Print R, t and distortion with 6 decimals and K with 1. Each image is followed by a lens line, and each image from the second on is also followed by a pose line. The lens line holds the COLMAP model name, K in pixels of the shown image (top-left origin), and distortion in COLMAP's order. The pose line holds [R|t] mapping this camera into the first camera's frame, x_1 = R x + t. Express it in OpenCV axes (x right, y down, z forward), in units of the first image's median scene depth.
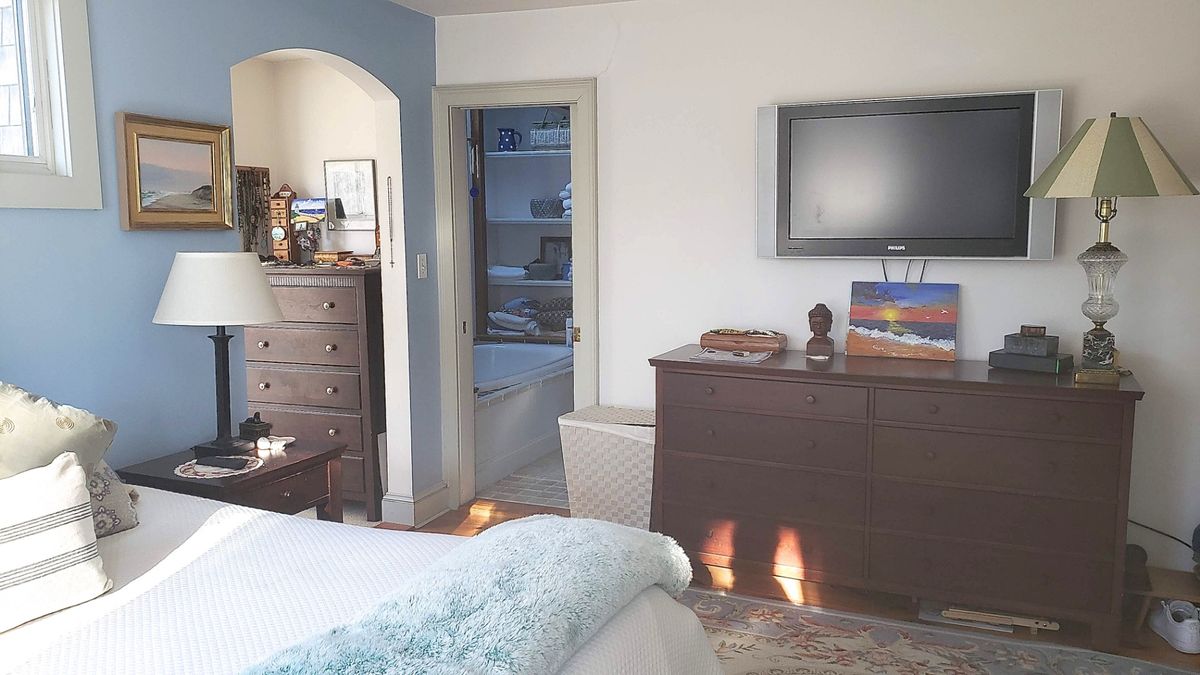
lens RADIAL K [[942.6, 0, 610.2], [0, 942.6, 338.8], [0, 0, 1]] dist [0.051527, -0.037153]
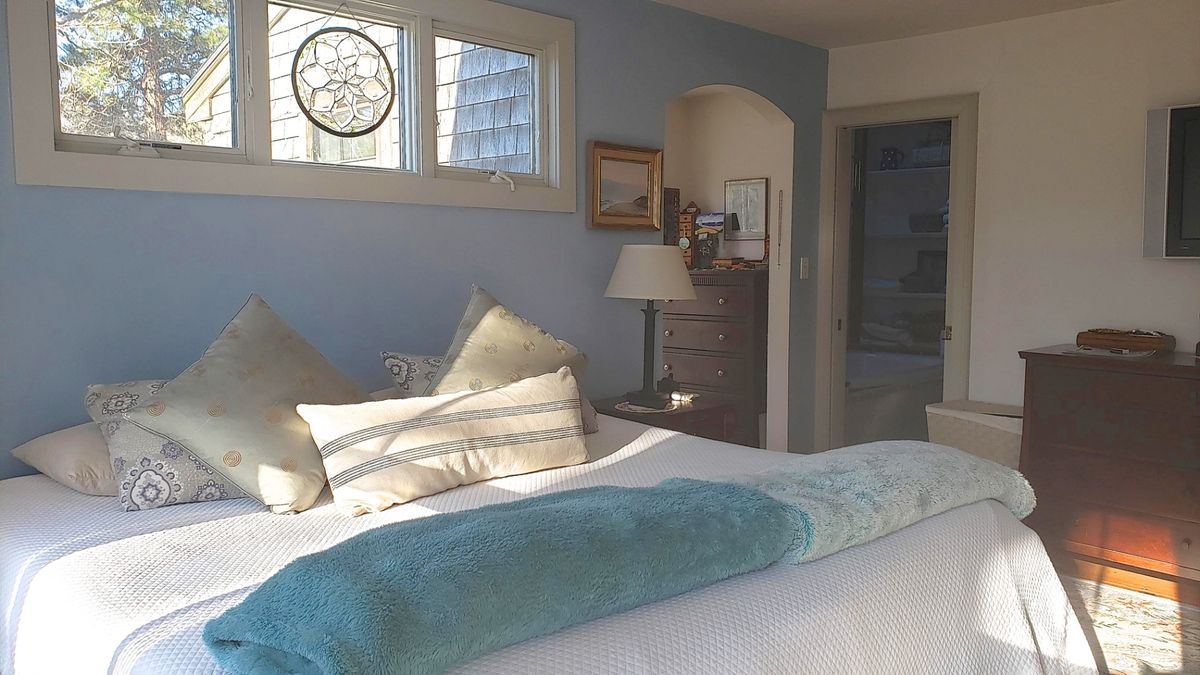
lens RADIAL K [[942.6, 0, 592.9], [0, 942.6, 344.6], [0, 0, 1]] dist [0.051527, -0.037153]
pose [[0.919011, 0.042447, -0.391940, 0.018014], [-0.054609, 0.998309, -0.019930, 0.056046], [0.390431, 0.039719, 0.919775, -0.157333]]
